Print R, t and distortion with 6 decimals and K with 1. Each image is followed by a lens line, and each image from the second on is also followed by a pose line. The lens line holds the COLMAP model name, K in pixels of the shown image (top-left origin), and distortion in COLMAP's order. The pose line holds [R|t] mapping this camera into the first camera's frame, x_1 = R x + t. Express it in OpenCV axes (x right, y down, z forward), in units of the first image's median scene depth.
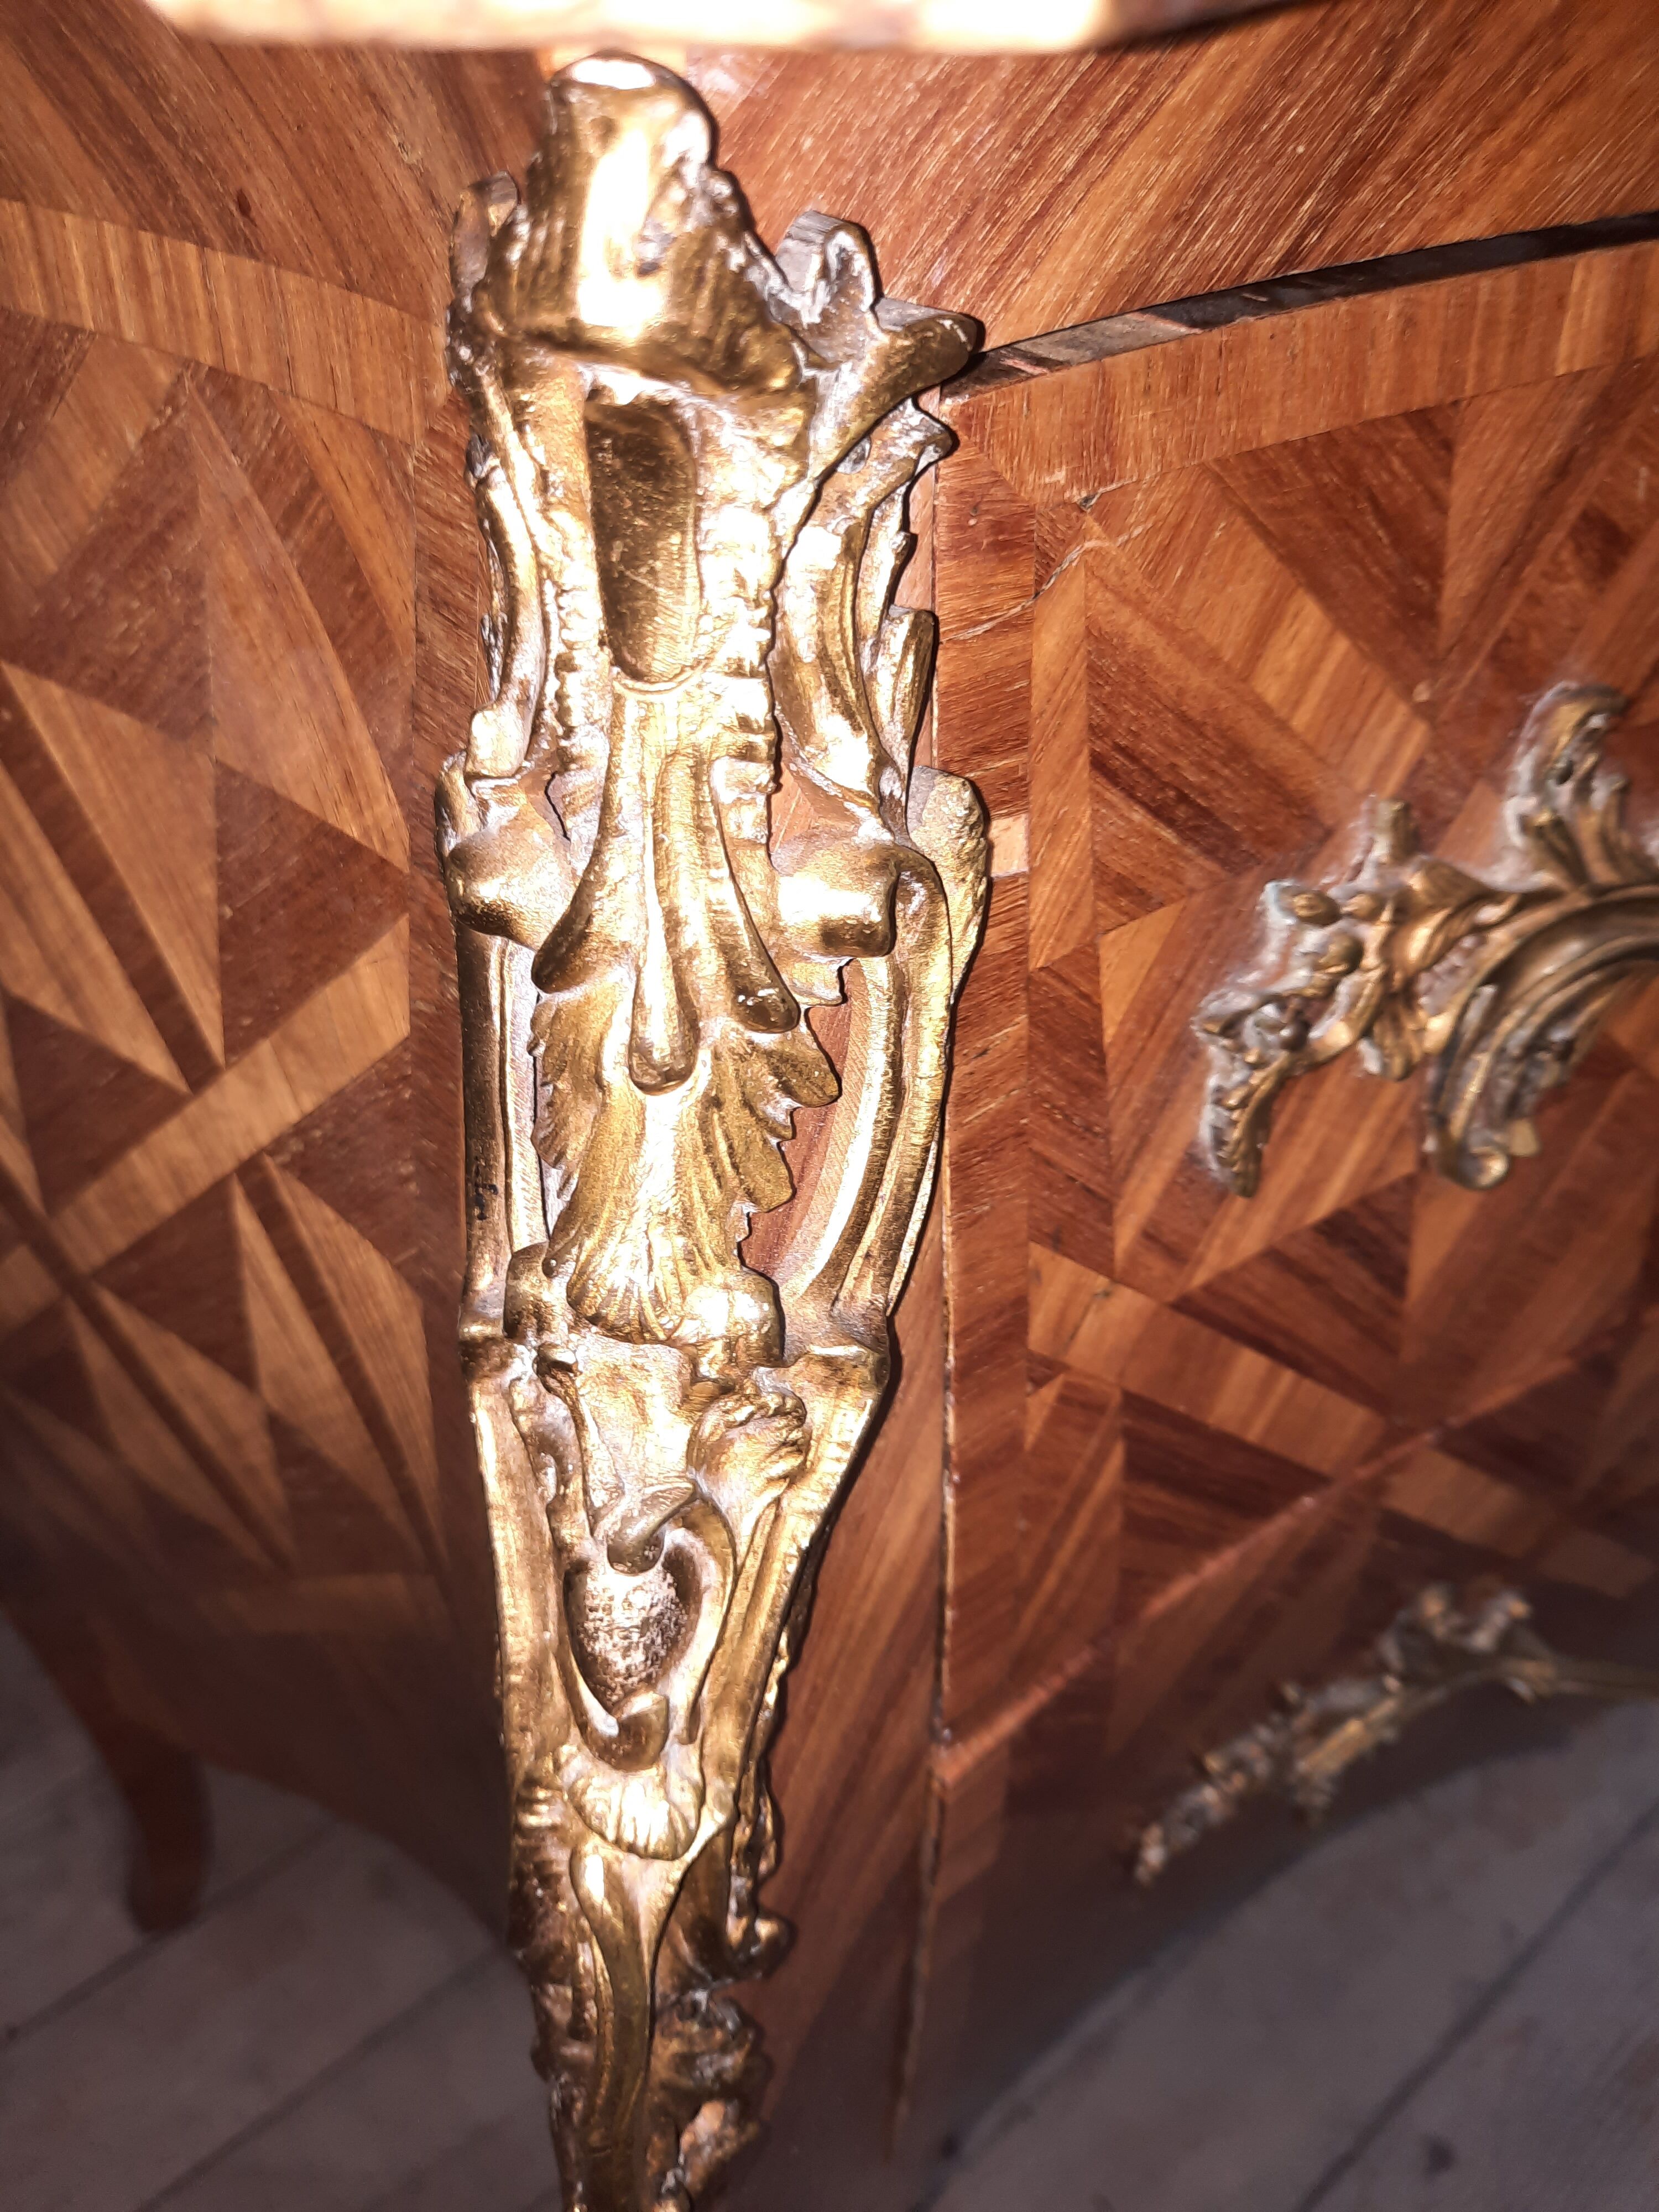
lens RADIAL K [[1697.4, 0, 829.5], [0, 1697.4, 1106.0], [0, 0, 1]] dist [-0.000774, -0.004440]
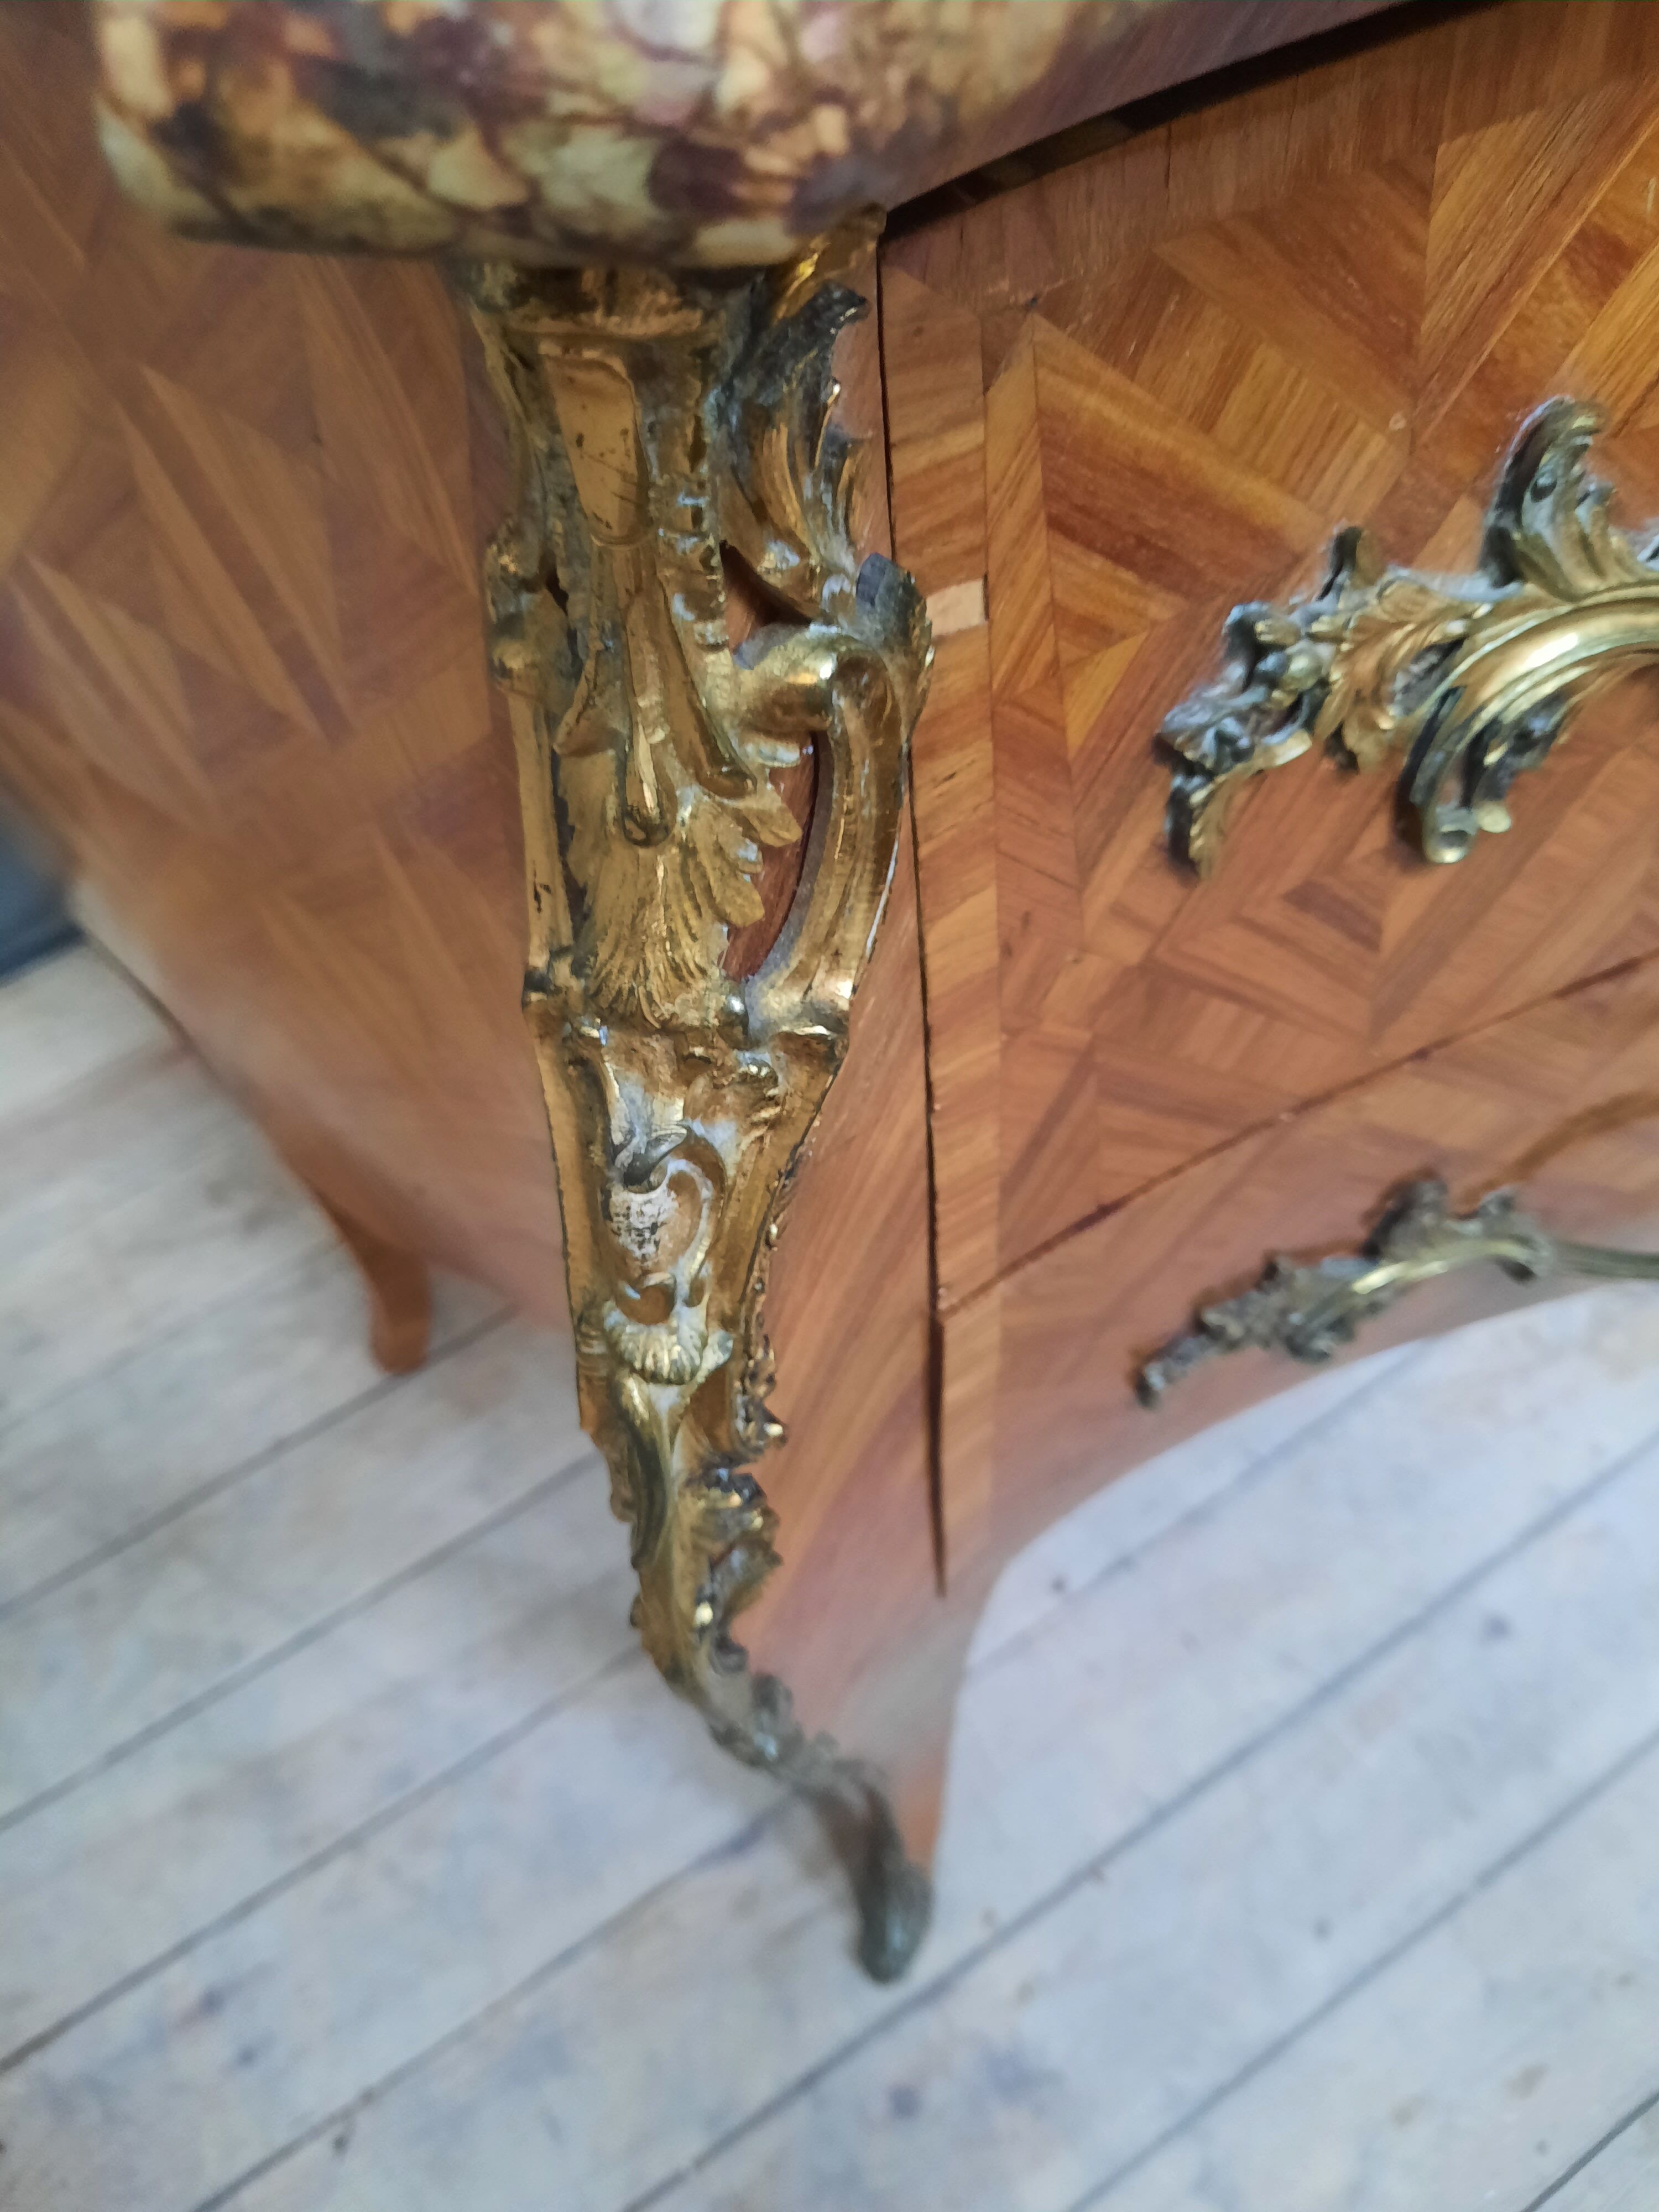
lens RADIAL K [[1685.8, 0, 829.5], [0, 1685.8, 1106.0], [0, 0, 1]] dist [0.046405, -0.106745]
pose [[0.992975, 0.043789, -0.109924, 0.139305], [-0.011493, 0.960304, 0.278720, -0.131977], [0.117765, -0.275499, 0.954061, -0.195830]]
